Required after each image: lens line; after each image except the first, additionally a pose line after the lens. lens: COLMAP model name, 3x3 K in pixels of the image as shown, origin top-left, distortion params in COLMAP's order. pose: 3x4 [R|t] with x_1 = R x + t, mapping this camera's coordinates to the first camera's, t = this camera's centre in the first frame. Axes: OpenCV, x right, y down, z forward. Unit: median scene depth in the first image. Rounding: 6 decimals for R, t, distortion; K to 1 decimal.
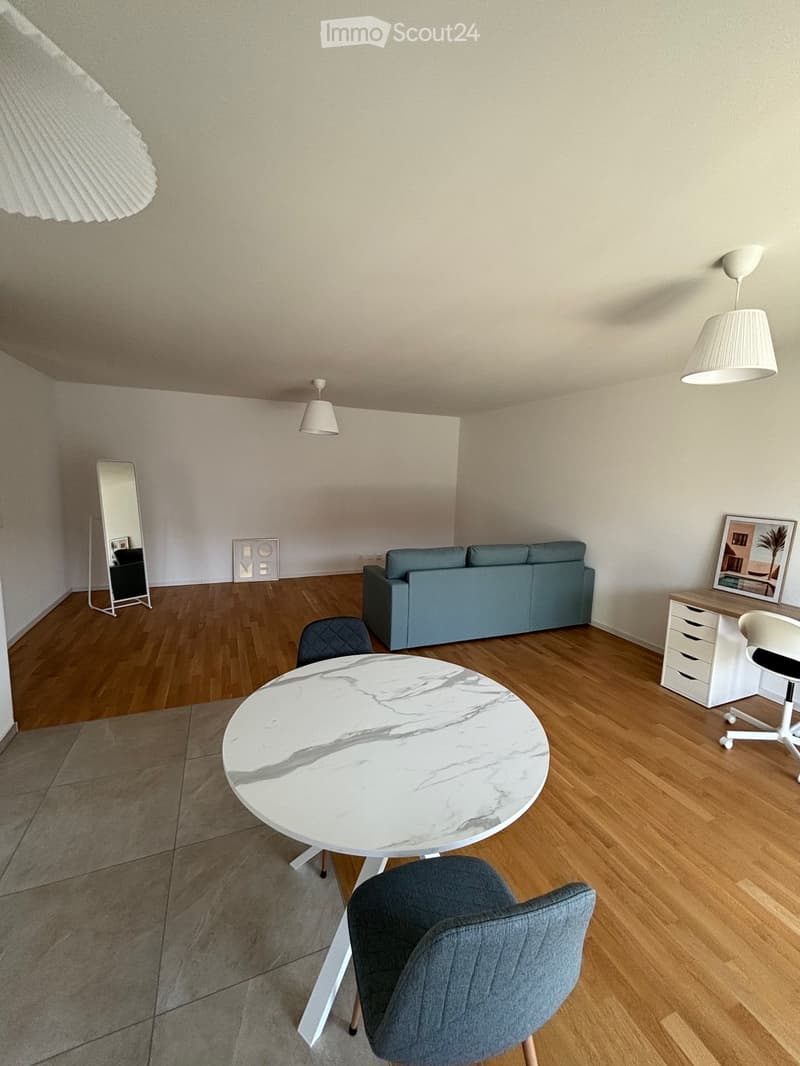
lens RADIAL K [[424.5, 0, 399.8], [0, 424.5, 528.8], [0, 0, 1]] dist [0.003201, 0.000363]
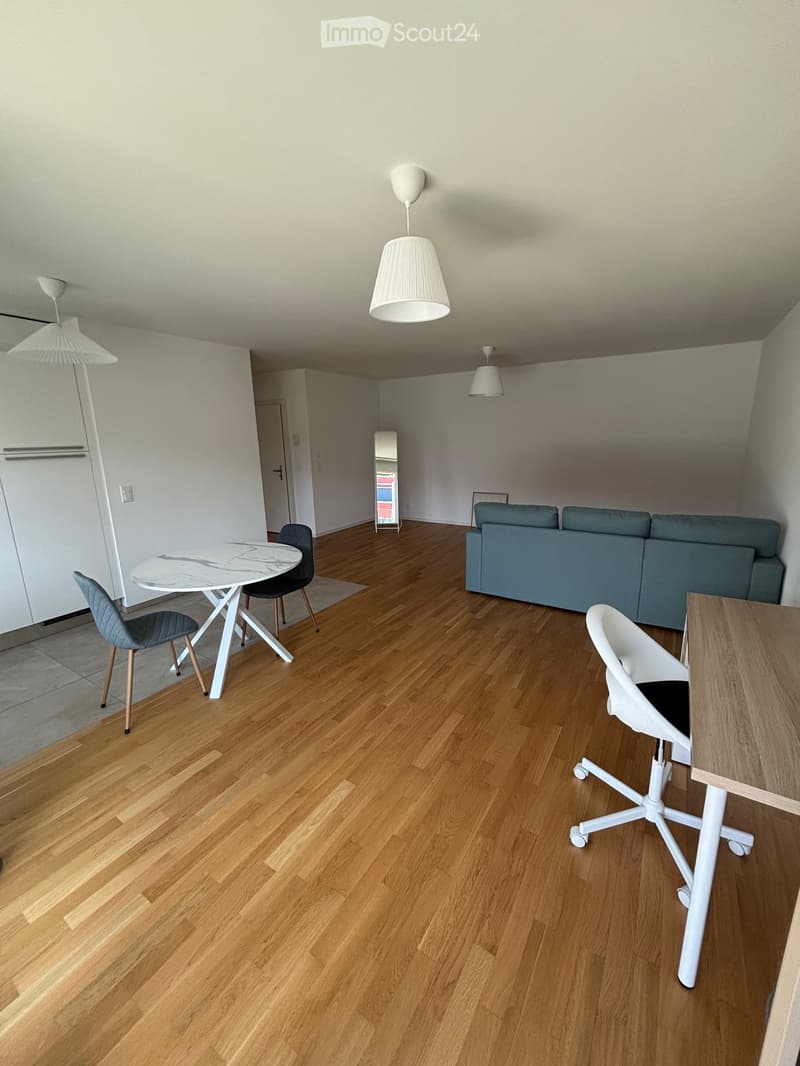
lens RADIAL K [[424.5, 0, 407.4], [0, 424.5, 531.6], [0, 0, 1]] dist [0.003201, 0.000363]
pose [[0.581419, 0.140912, -0.801309, 0.650919], [-0.070815, 0.989915, 0.122697, 0.004296], [0.810517, -0.014594, 0.585534, 0.178793]]
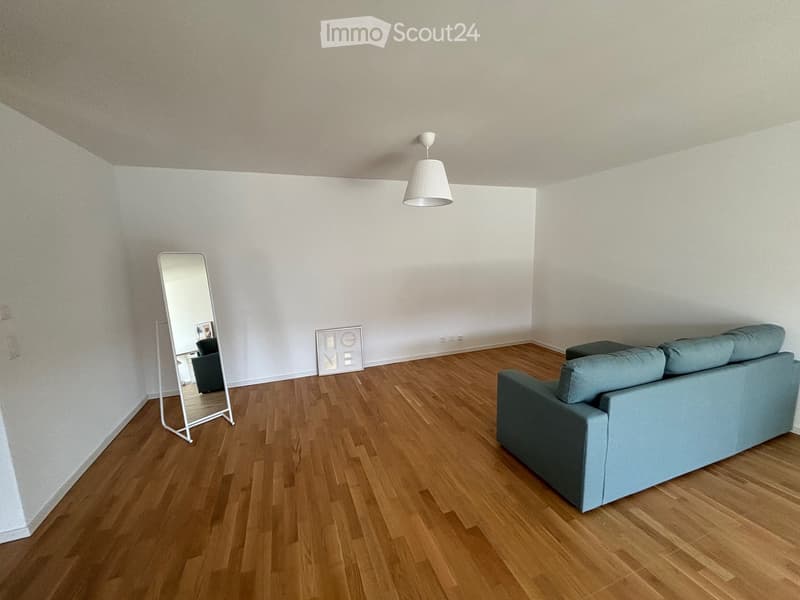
lens RADIAL K [[318.6, 0, 400.1], [0, 318.6, 297.7], [0, 0, 1]] dist [0.003201, 0.000363]
pose [[0.997858, -0.046839, -0.045670, -0.229333], [0.047395, 0.998814, 0.011164, -0.060410], [0.045093, -0.013304, 0.998894, 0.412058]]
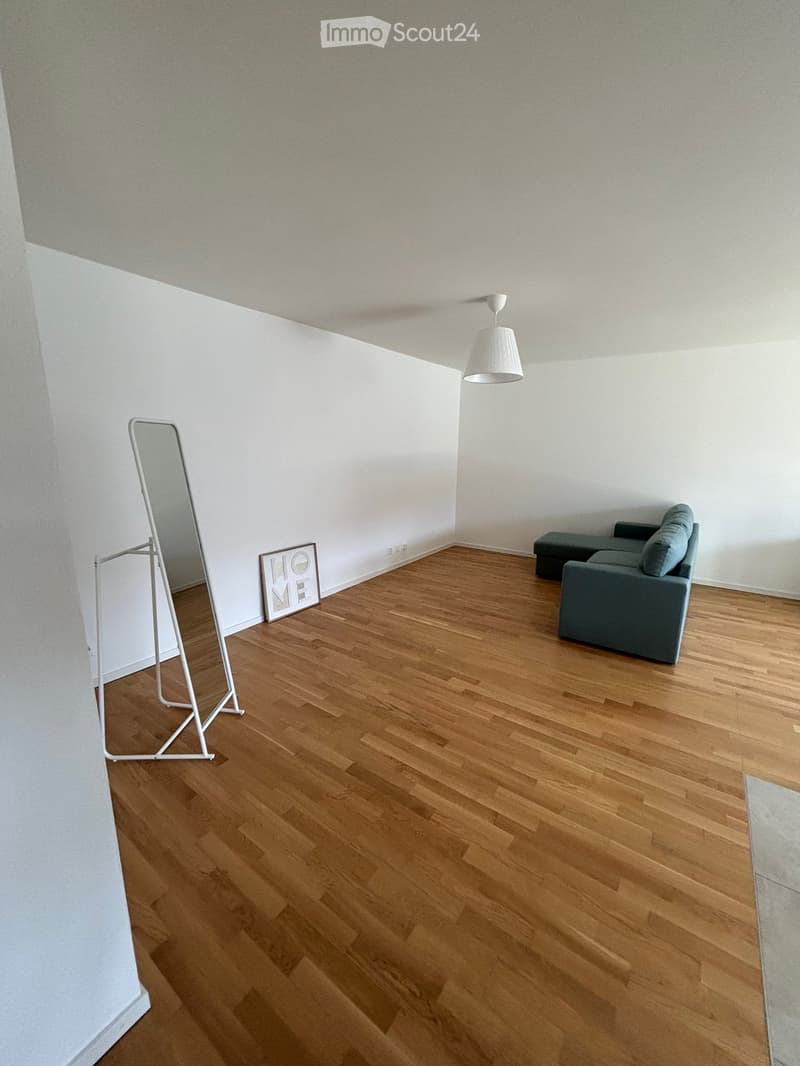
lens RADIAL K [[424.5, 0, 396.0], [0, 424.5, 529.8], [0, 0, 1]] dist [0.003201, 0.000363]
pose [[0.849926, -0.127654, 0.511205, -0.710846], [0.083326, 0.990563, 0.108817, -0.079027], [-0.520271, -0.049889, 0.852542, 0.511067]]
